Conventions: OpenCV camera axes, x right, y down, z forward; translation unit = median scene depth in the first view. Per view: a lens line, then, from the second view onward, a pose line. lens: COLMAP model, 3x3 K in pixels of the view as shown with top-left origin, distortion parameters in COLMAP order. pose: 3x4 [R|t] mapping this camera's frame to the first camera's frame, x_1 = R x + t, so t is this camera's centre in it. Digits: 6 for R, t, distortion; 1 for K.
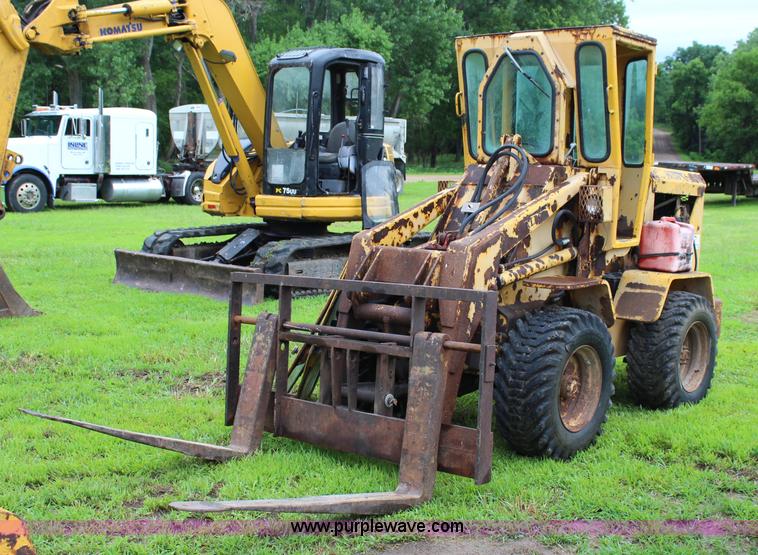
lens RADIAL K [[971.9, 0, 379.1], [0, 971.9, 280.4], [0, 0, 1]] dist [-0.075946, 0.000000]
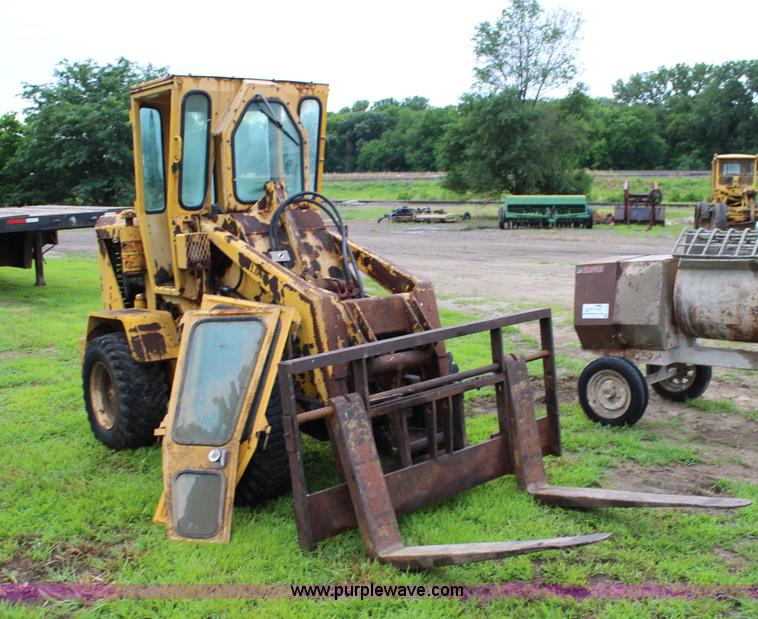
lens RADIAL K [[907.5, 0, 418.4], [0, 907.5, 327.9], [0, 0, 1]] dist [-0.128351, 0.000000]
pose [[0.119633, -0.173612, 0.977521, -0.848305], [0.142330, 0.977421, 0.156176, -0.135659], [-0.982563, 0.120446, 0.141642, 0.790562]]
